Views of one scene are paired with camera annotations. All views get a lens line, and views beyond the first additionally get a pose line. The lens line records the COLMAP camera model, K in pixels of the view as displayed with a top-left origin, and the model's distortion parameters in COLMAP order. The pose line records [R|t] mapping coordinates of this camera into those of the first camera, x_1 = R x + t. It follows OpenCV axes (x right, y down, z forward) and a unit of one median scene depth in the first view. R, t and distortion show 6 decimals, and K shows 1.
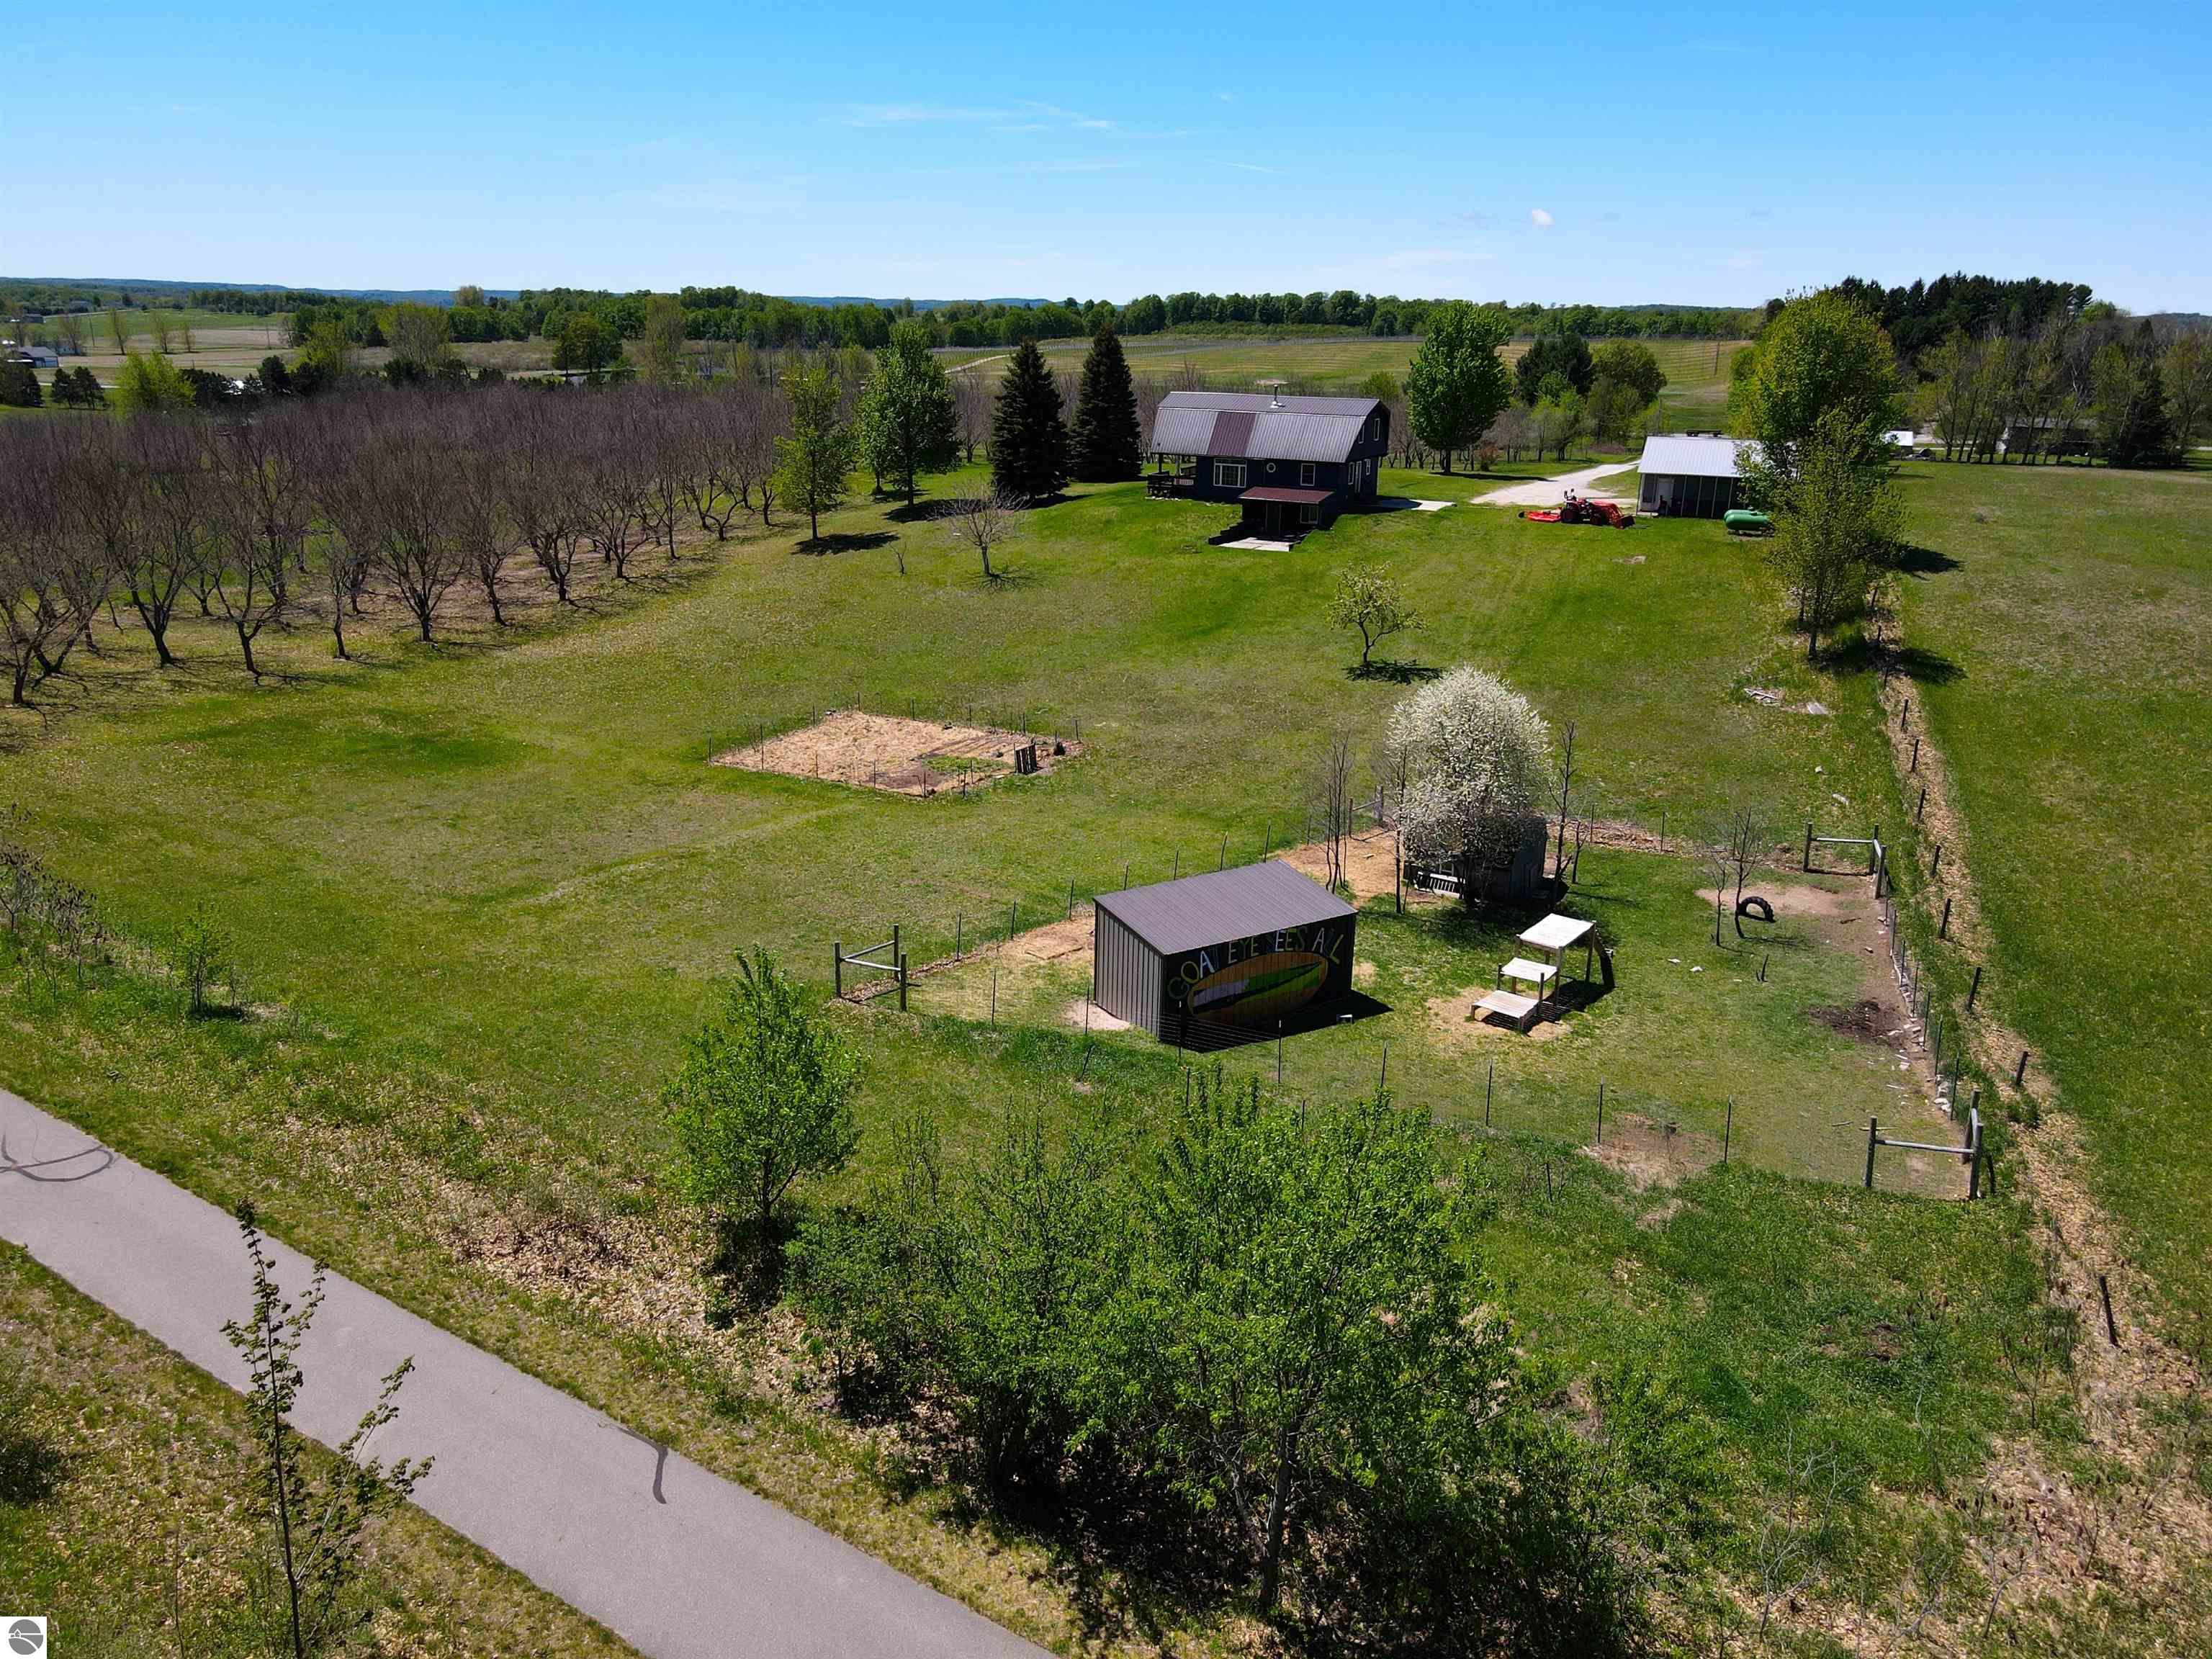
lens RADIAL K [[1570.7, 0, 1067.1], [0, 1570.7, 832.6], [0, 0, 1]] dist [0.006139, -0.001021]
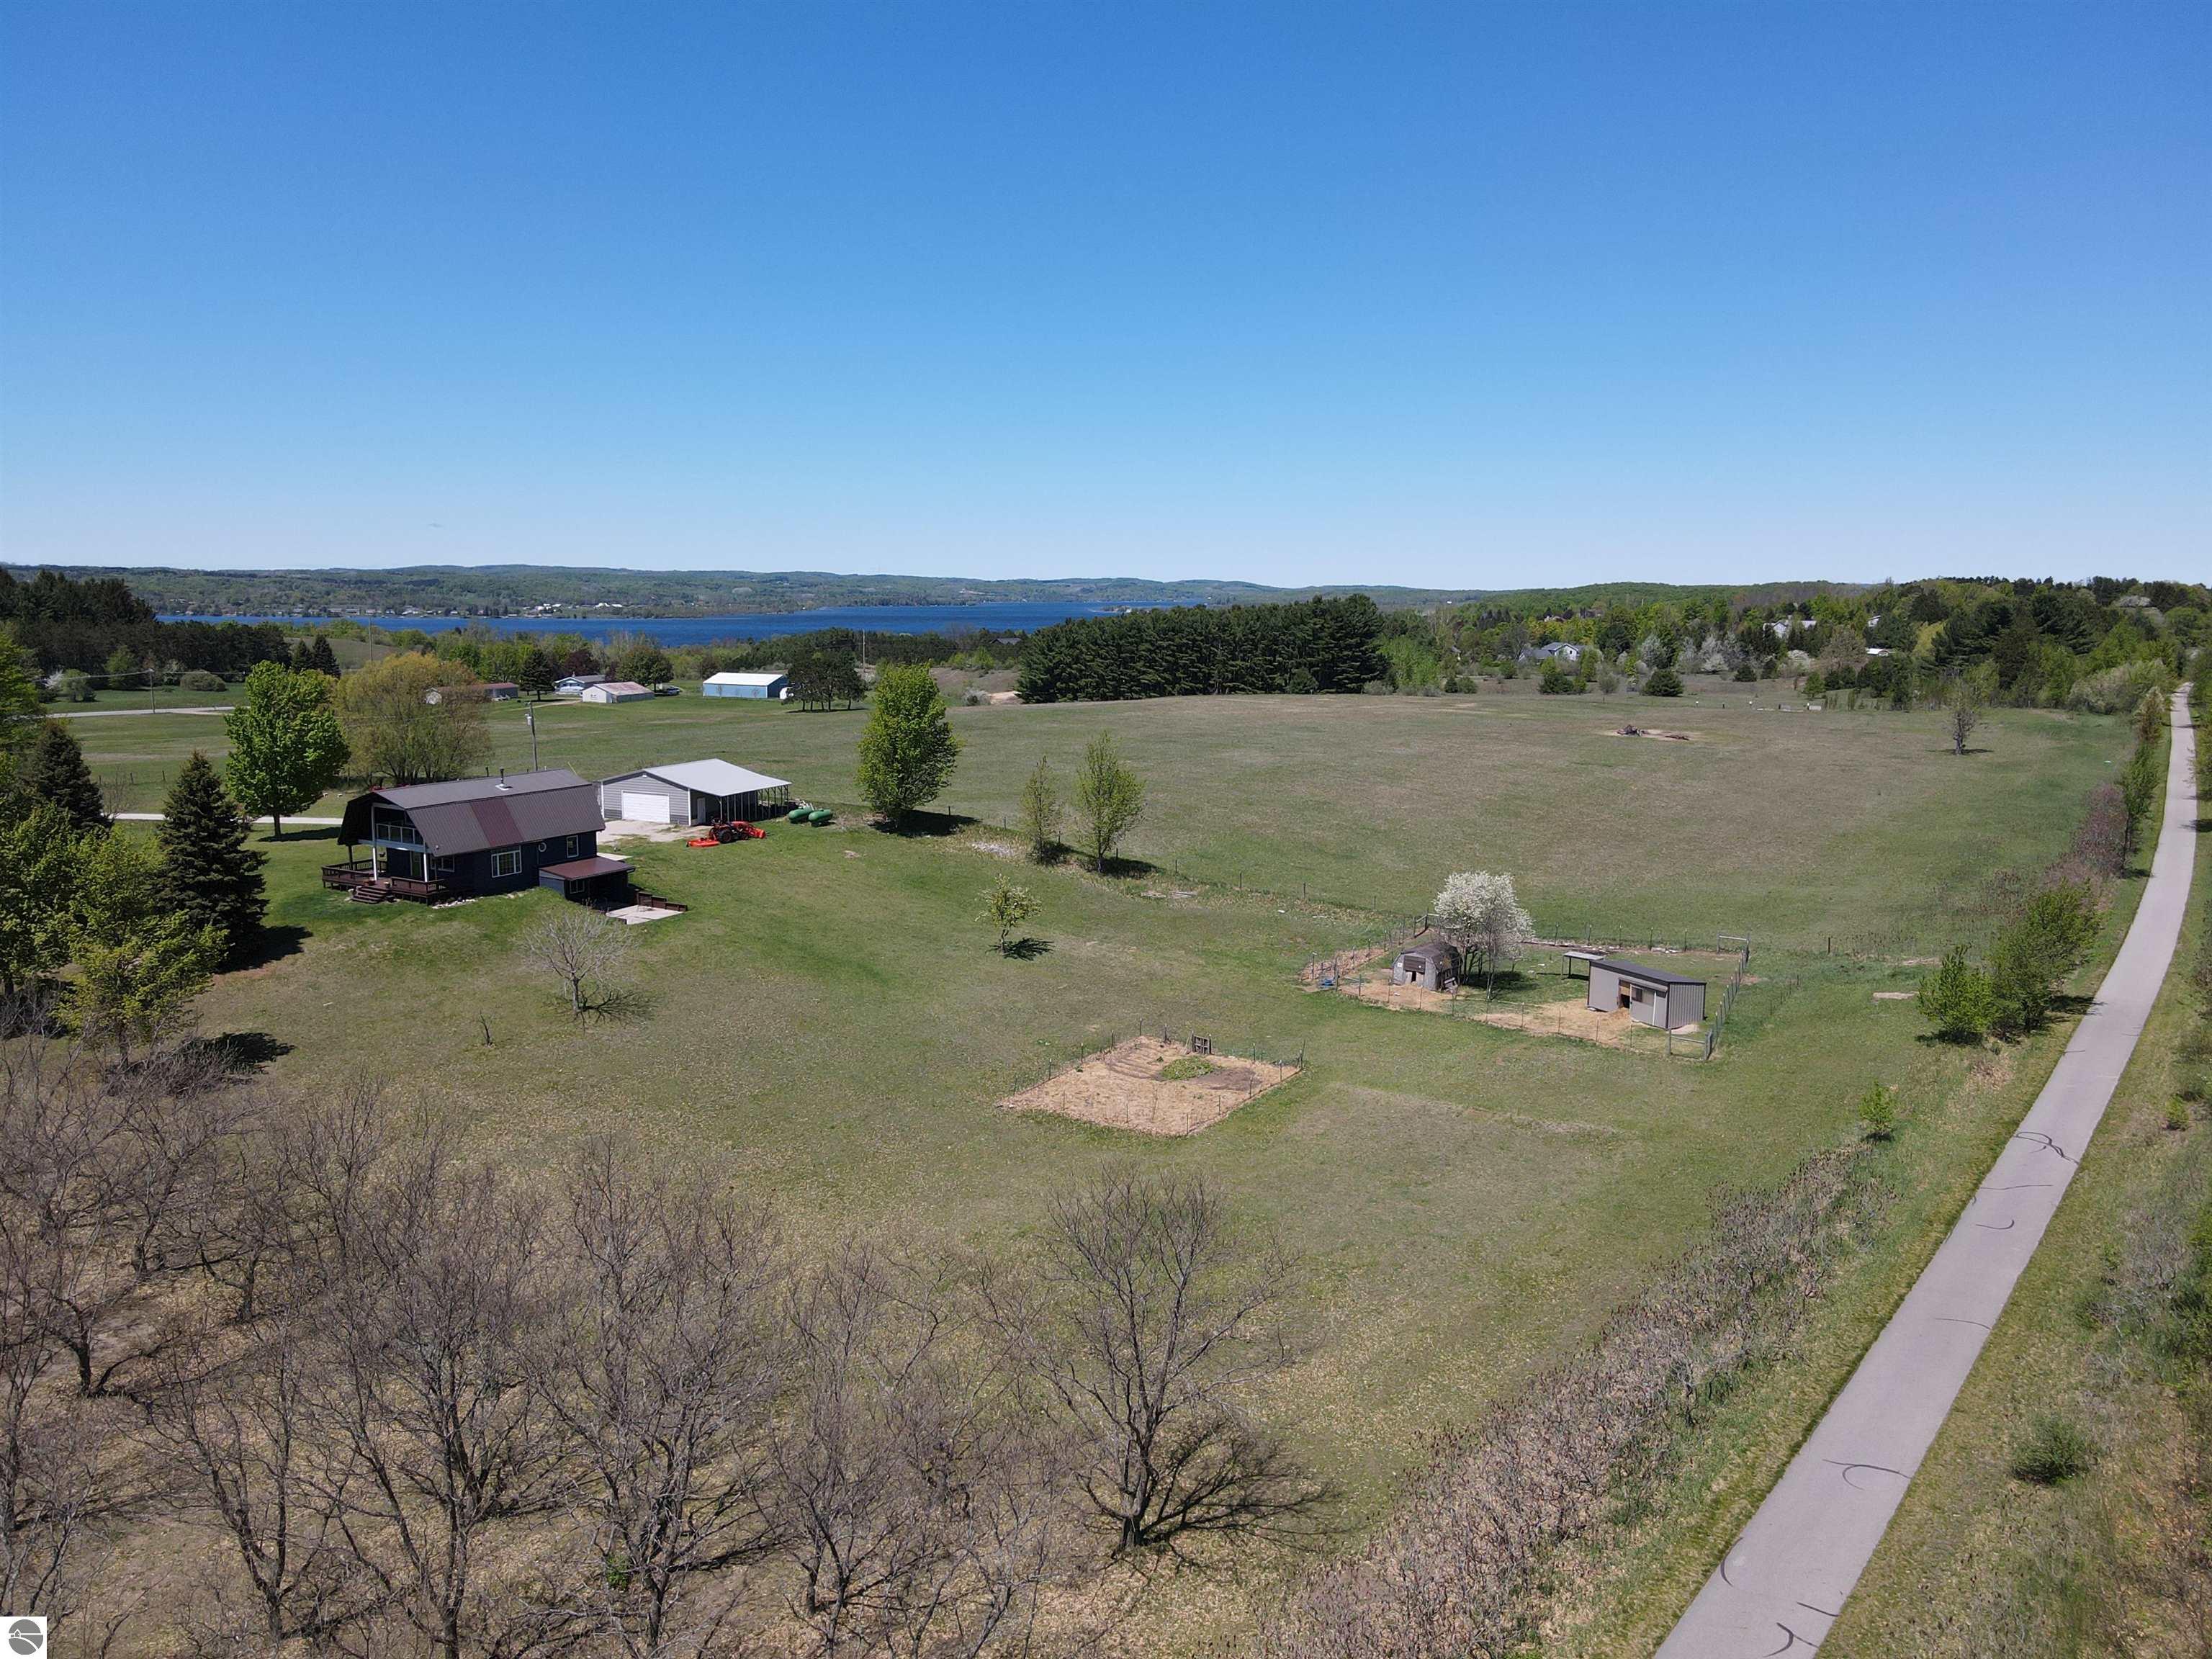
lens RADIAL K [[1618.3, 0, 1108.2], [0, 1618.3, 812.8], [0, 0, 1]] dist [0.006180, 0.009308]
pose [[0.022301, -0.154096, 0.987804, -0.853226], [0.305129, 0.941956, 0.140055, -0.282698], [-0.952050, 0.298284, 0.068026, 0.577339]]
